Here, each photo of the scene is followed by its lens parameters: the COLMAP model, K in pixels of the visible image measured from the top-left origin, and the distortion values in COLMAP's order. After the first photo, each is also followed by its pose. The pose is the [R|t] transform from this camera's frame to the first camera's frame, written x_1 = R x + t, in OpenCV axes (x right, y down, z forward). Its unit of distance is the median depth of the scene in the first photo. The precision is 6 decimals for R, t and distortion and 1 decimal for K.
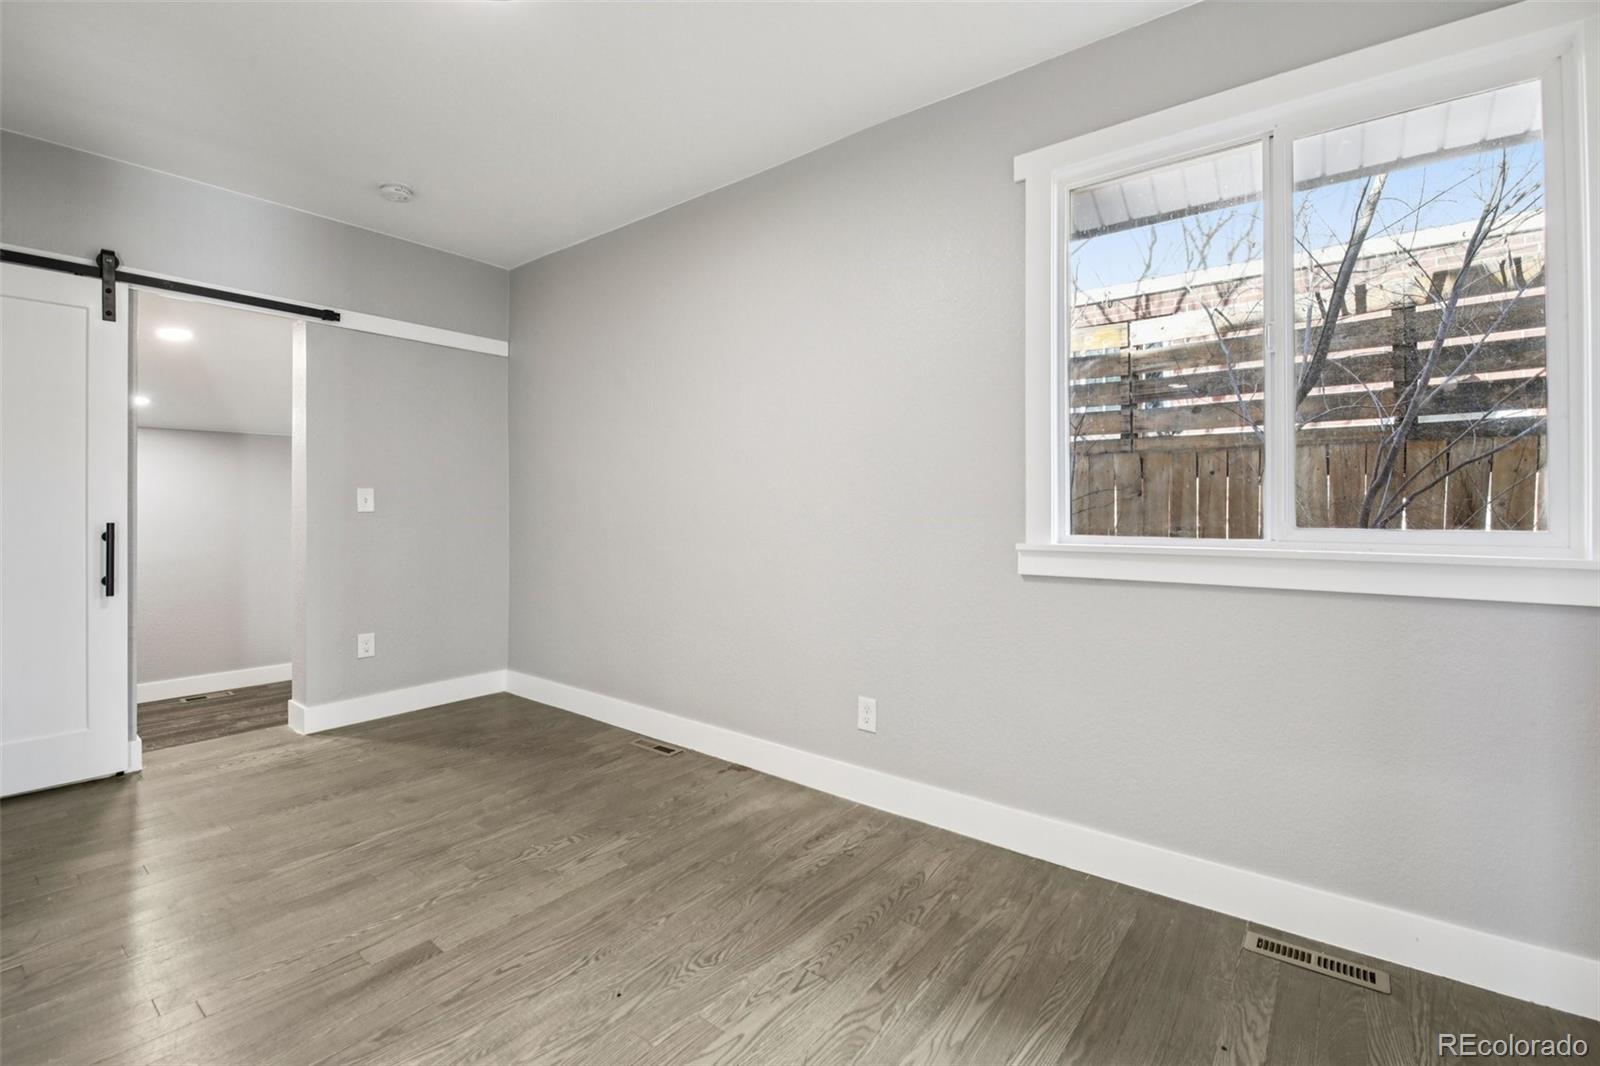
lens RADIAL K [[703.7, 0, 801.4], [0, 703.7, 519.3], [0, 0, 1]] dist [-0.003558, -0.000361]
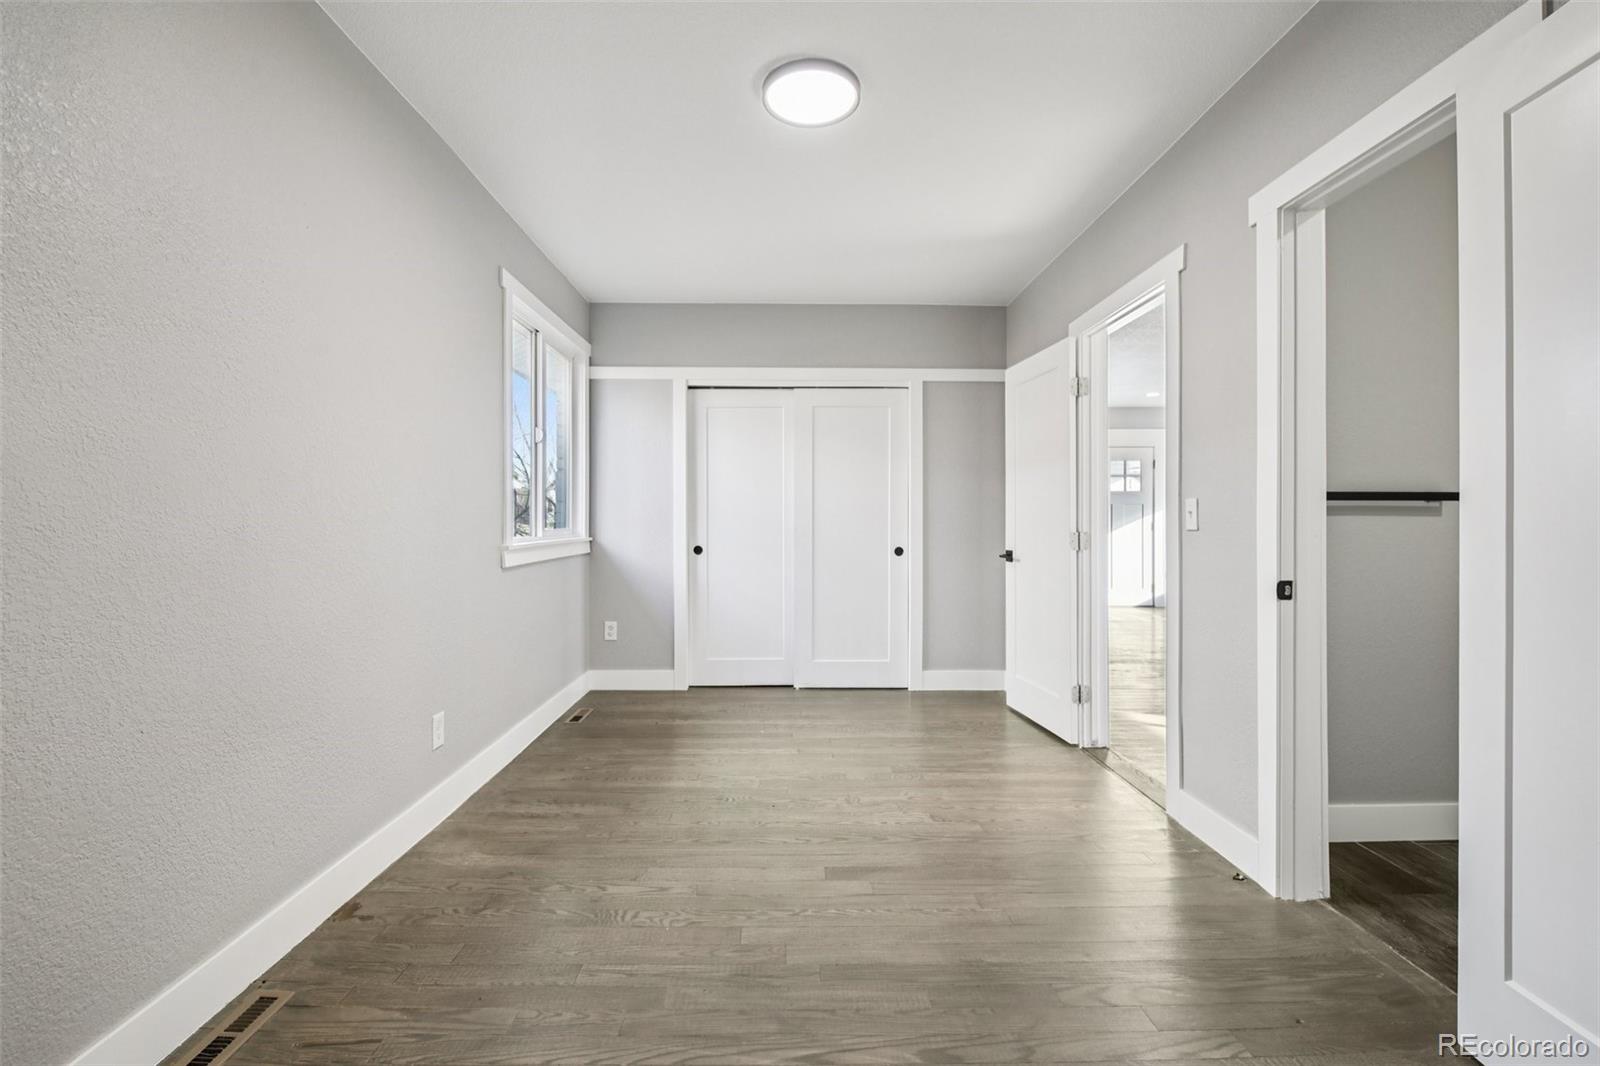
lens RADIAL K [[703.7, 0, 801.4], [0, 703.7, 519.3], [0, 0, 1]] dist [-0.003558, -0.000361]
pose [[-0.634052, -0.001314, 0.773290, -0.979125], [0.006302, 0.999957, 0.006866, -0.017800], [-0.773265, 0.009227, -0.634016, 1.222678]]
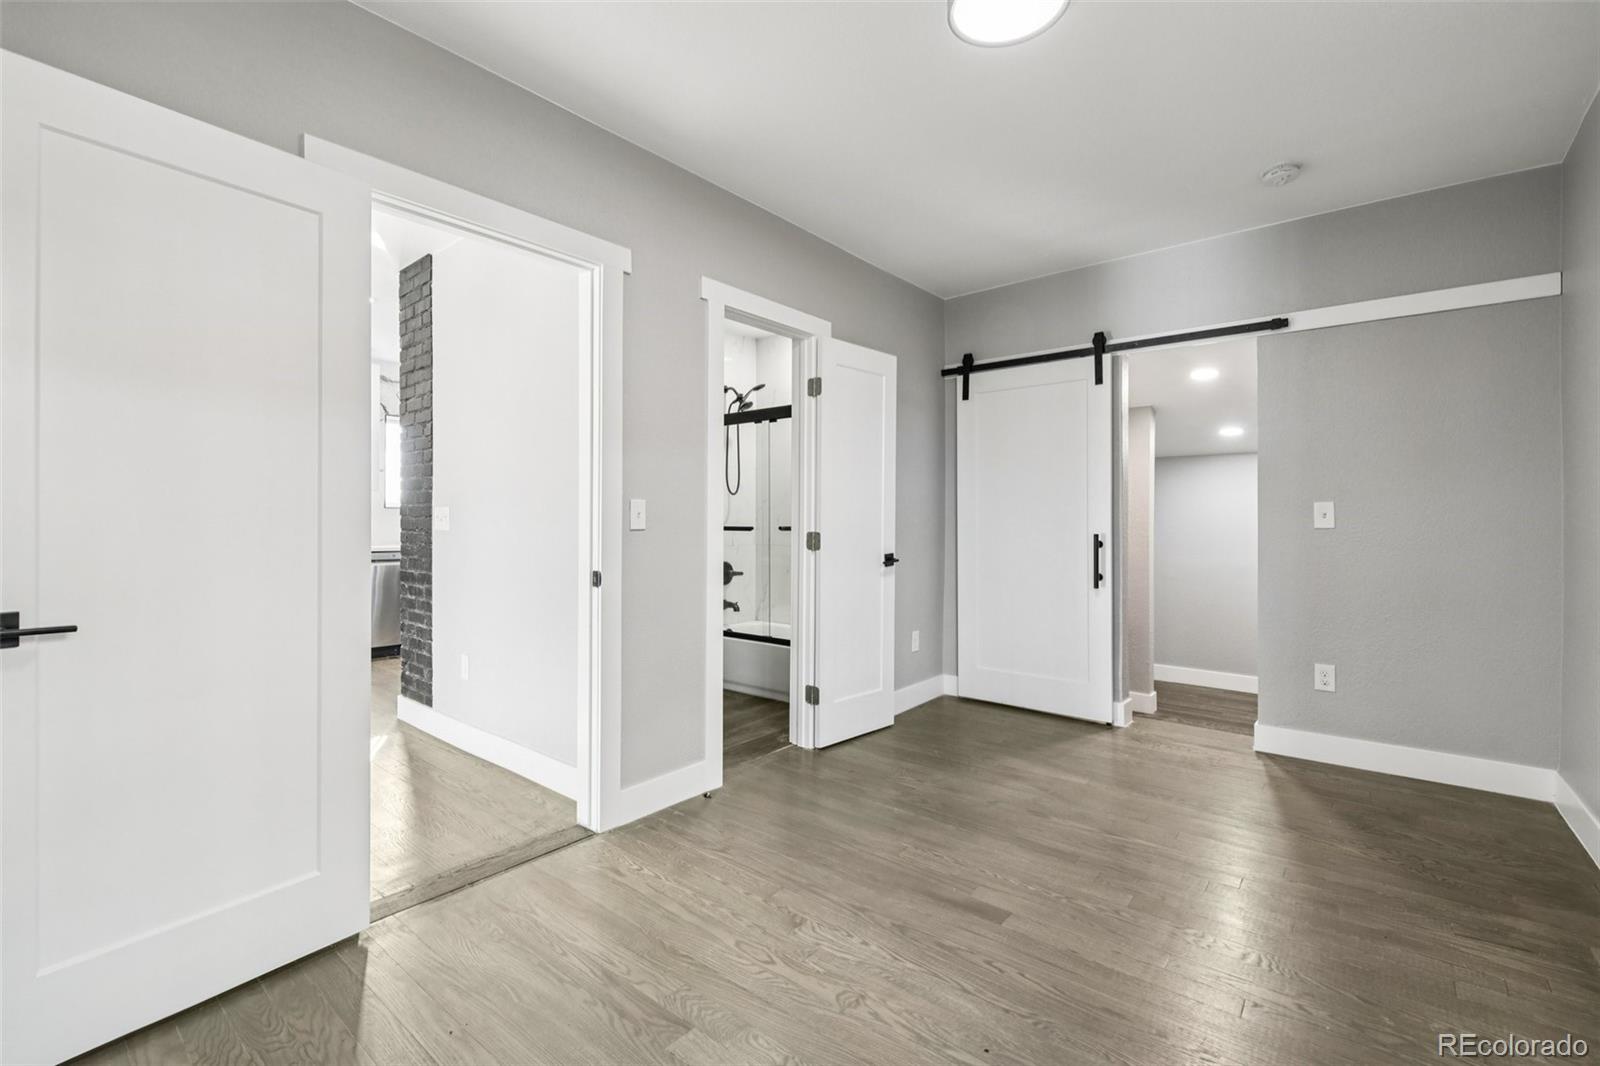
lens RADIAL K [[711.4, 0, 784.0], [0, 711.4, 519.7], [0, 0, 1]] dist [0.007644, -0.000279]
pose [[-0.031262, -0.002281, -0.999509, 0.417050], [-0.017935, 0.999838, -0.001721, -0.009493], [0.999350, 0.017873, -0.031298, 0.453670]]
